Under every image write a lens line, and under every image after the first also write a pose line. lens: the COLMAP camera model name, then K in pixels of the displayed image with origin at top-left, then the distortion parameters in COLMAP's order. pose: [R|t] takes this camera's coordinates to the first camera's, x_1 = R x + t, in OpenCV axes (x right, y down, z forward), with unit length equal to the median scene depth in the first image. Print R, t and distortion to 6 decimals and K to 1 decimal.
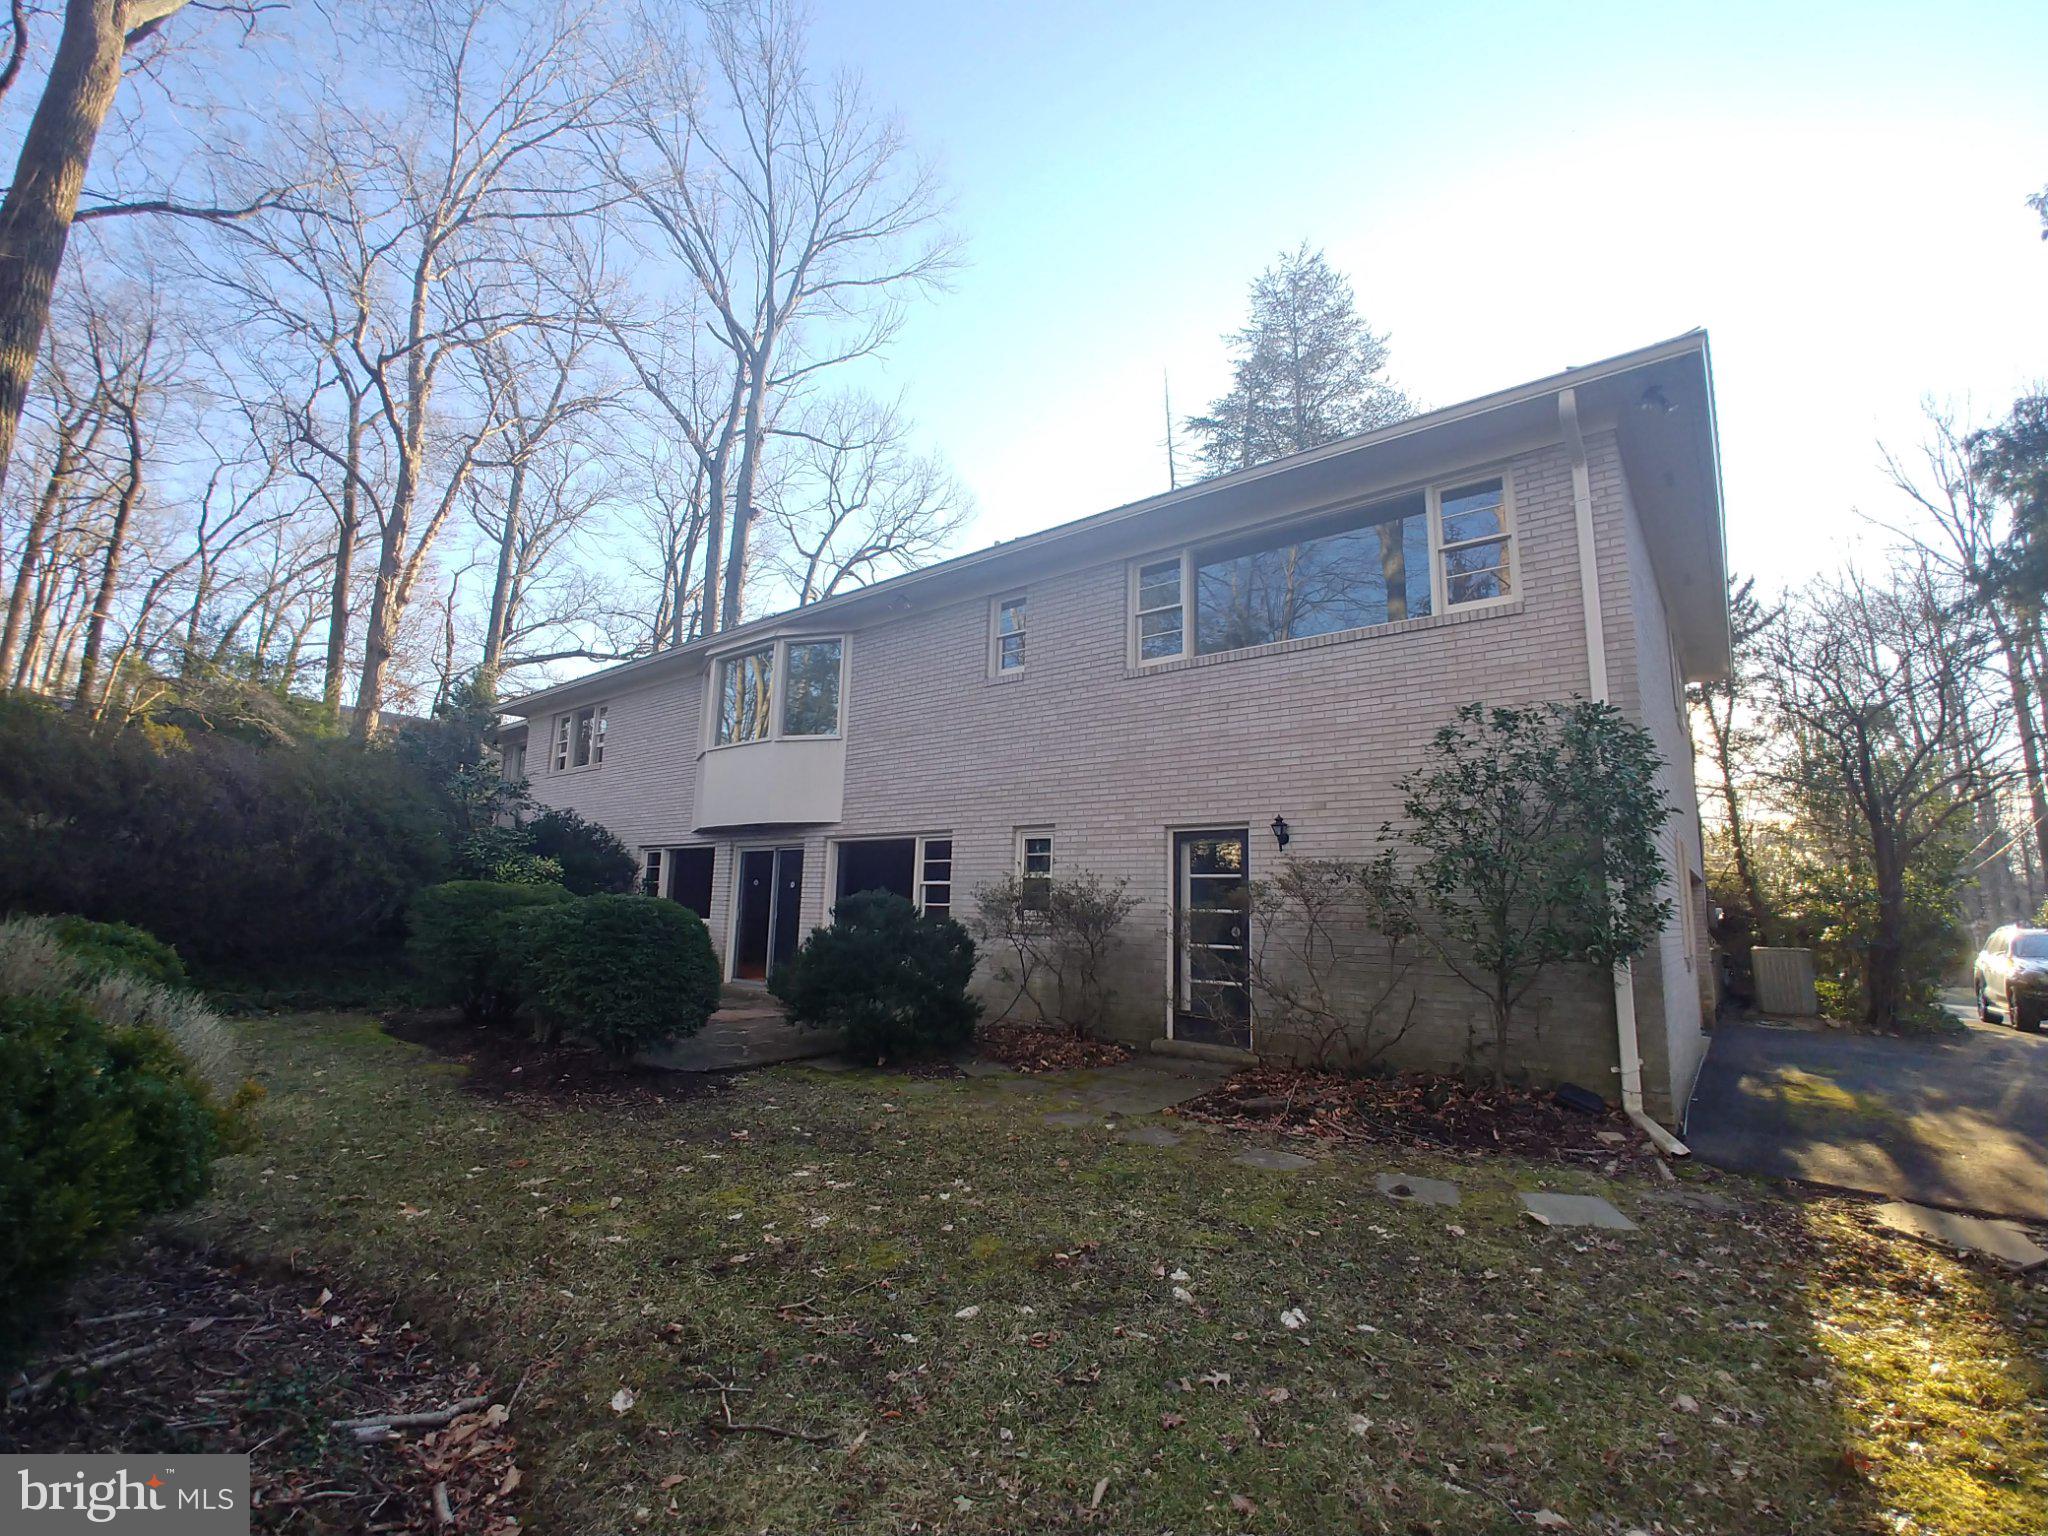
lens RADIAL K [[891.1, 0, 1029.5], [0, 891.1, 763.9], [0, 0, 1]] dist [-0.031454, 0.005298]
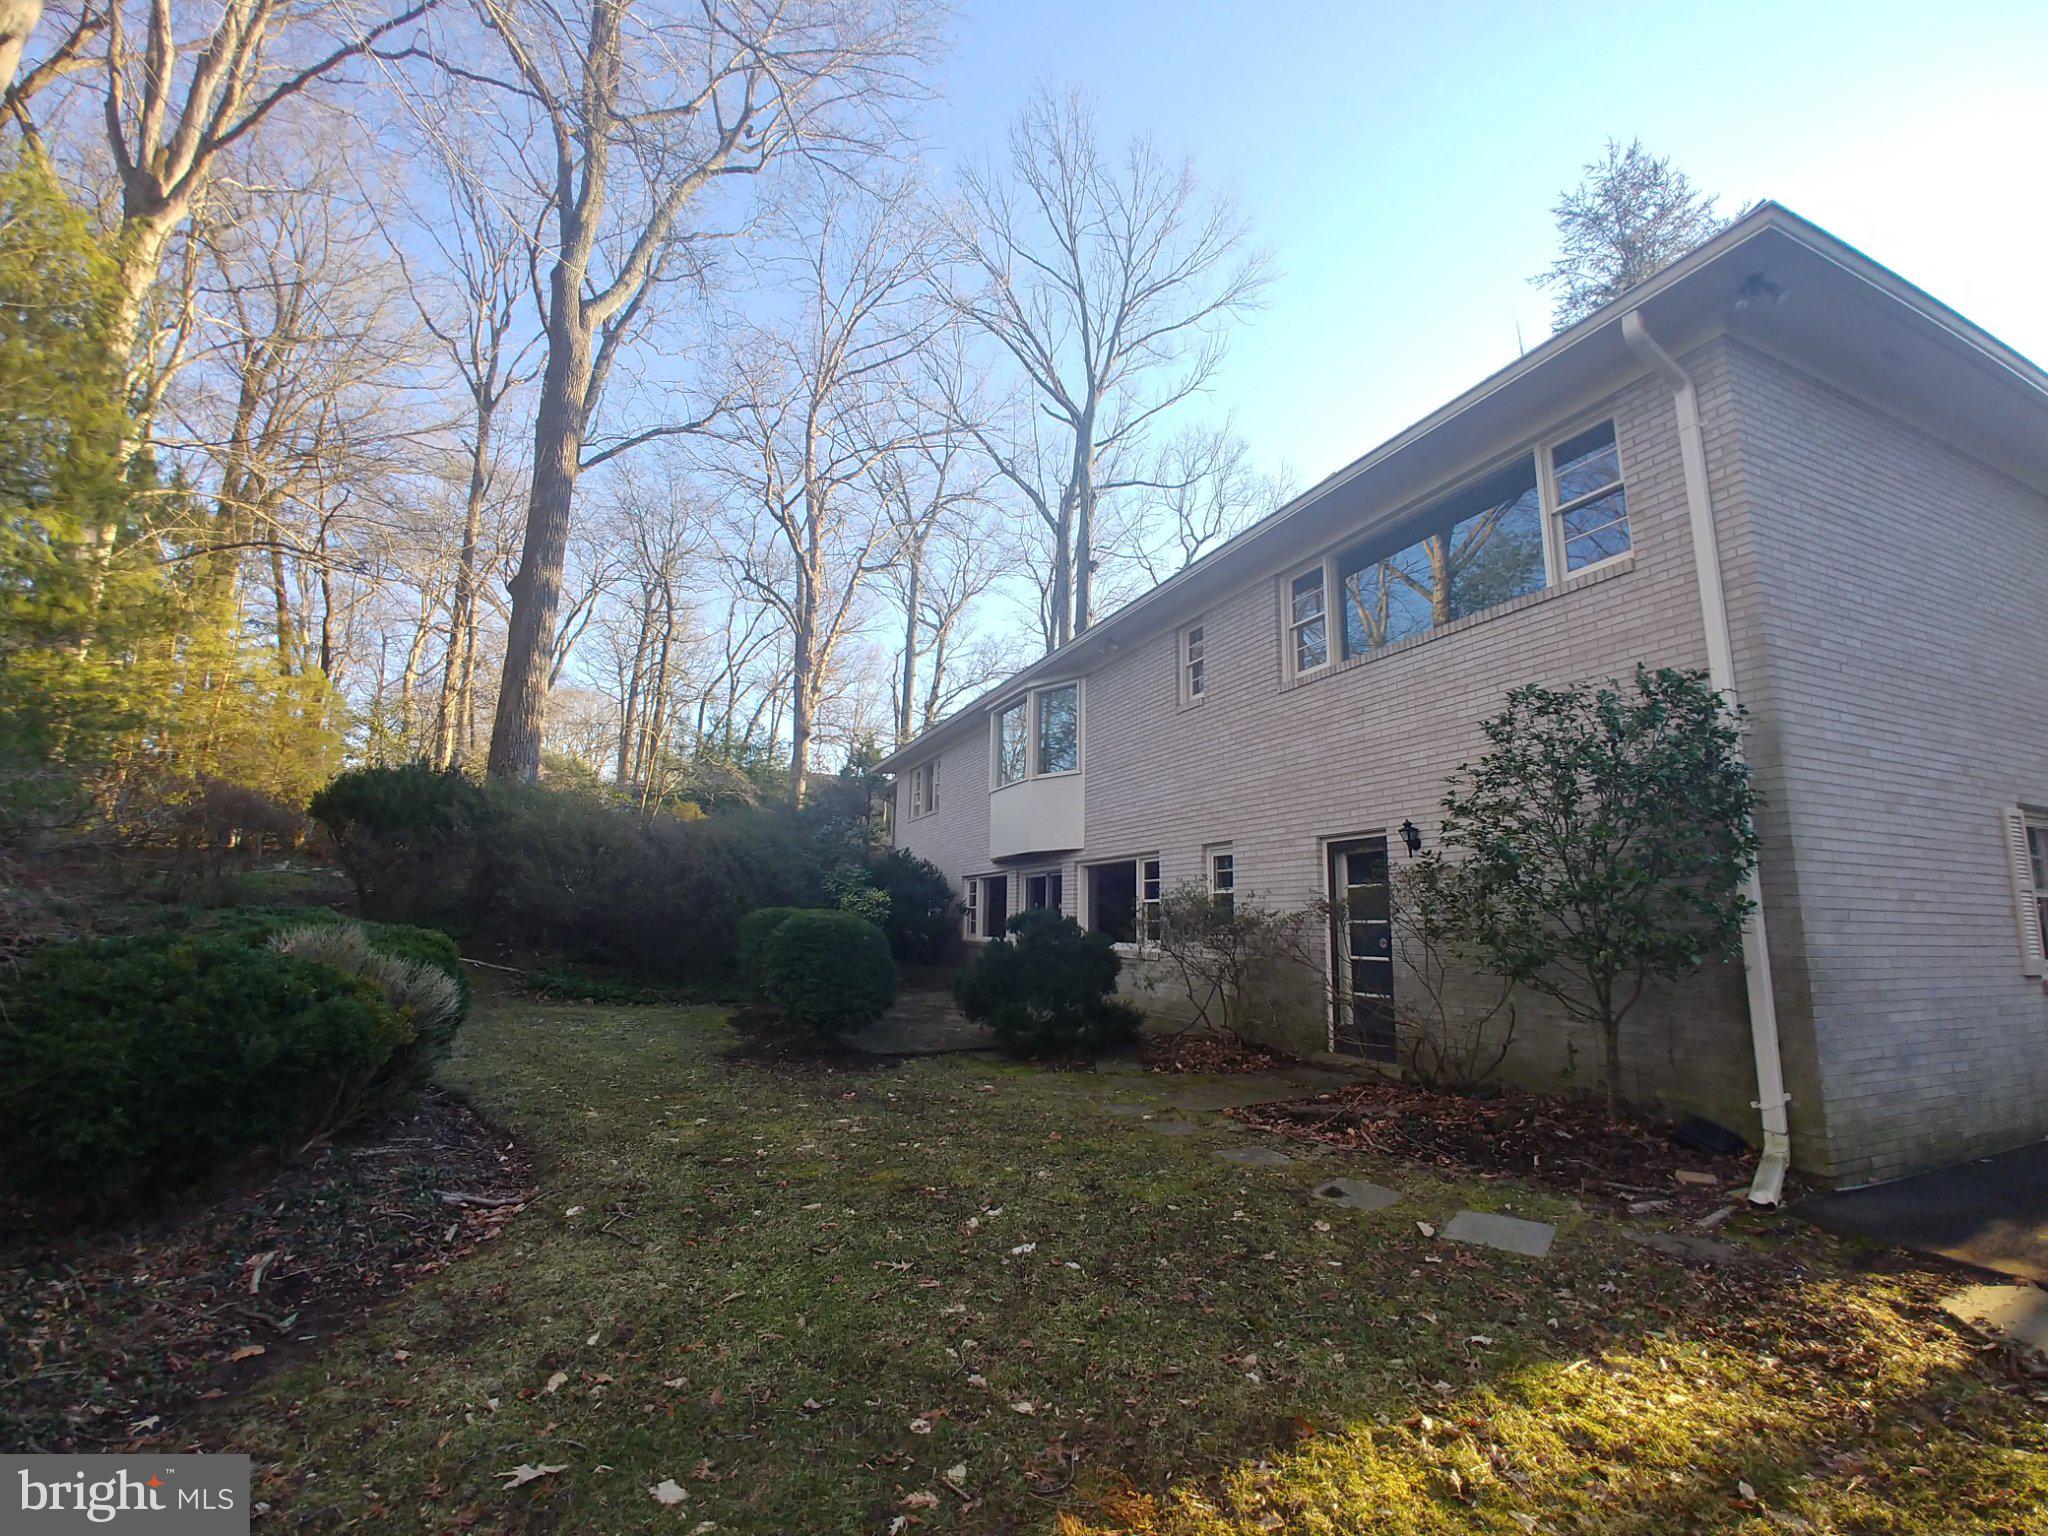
lens RADIAL K [[884.6, 0, 1019.9], [0, 884.6, 770.8], [0, 0, 1]] dist [-0.034741, 0.007973]
pose [[0.891027, -0.088383, -0.445263, 0.335611], [0.079379, 0.996086, -0.038873, 0.008822], [0.446956, -0.000708, 0.894556, -0.029965]]
